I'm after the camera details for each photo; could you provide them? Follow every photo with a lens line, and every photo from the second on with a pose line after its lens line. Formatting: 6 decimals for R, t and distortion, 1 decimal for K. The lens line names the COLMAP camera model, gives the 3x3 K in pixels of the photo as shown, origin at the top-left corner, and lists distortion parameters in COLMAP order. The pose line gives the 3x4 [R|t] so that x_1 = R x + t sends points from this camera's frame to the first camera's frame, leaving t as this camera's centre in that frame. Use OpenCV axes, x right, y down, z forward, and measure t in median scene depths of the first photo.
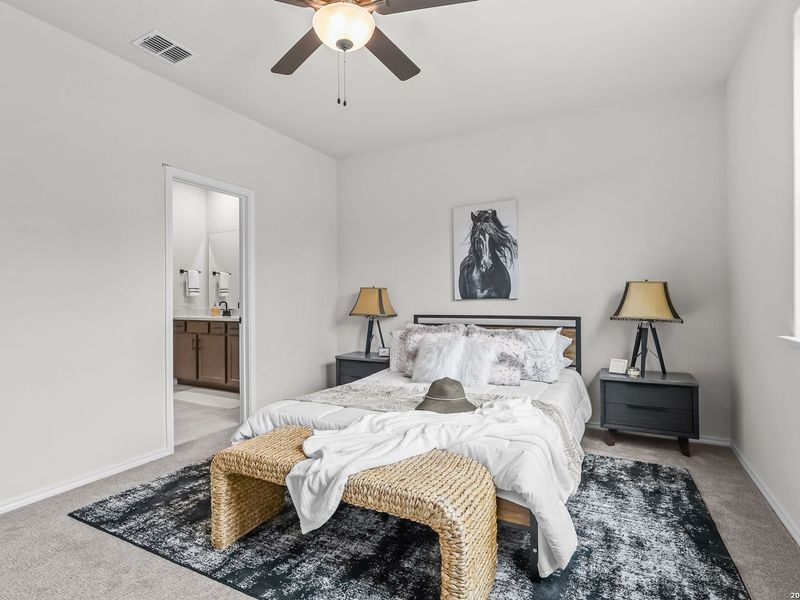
lens RADIAL K [[415.8, 0, 399.4], [0, 415.8, 303.3], [0, 0, 1]] dist [-0.002662, -0.000412]
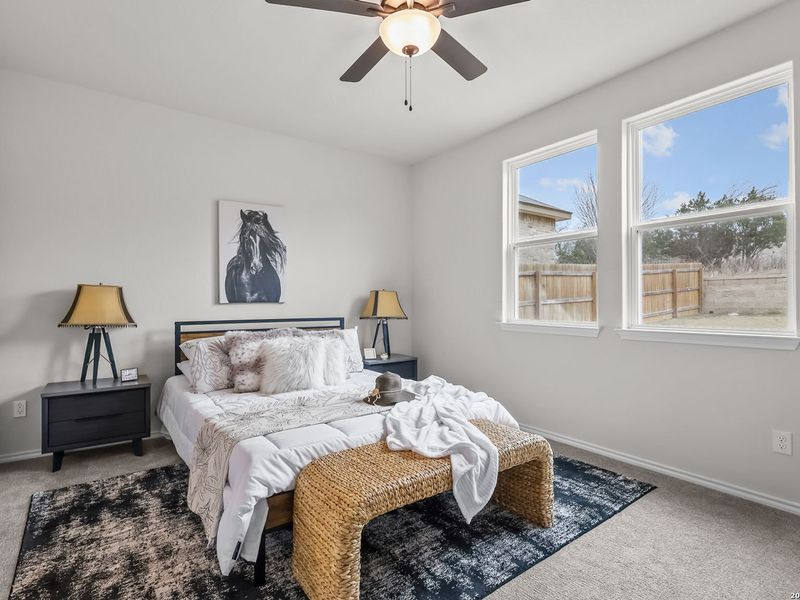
lens RADIAL K [[416.3, 0, 400.6], [0, 416.3, 296.8], [0, 0, 1]] dist [0.043685, 0.000019]
pose [[0.441374, 0.015372, 0.897191, -0.518888], [0.003741, 0.999813, -0.018970, -0.003883], [-0.897315, 0.011729, 0.441234, 0.266398]]
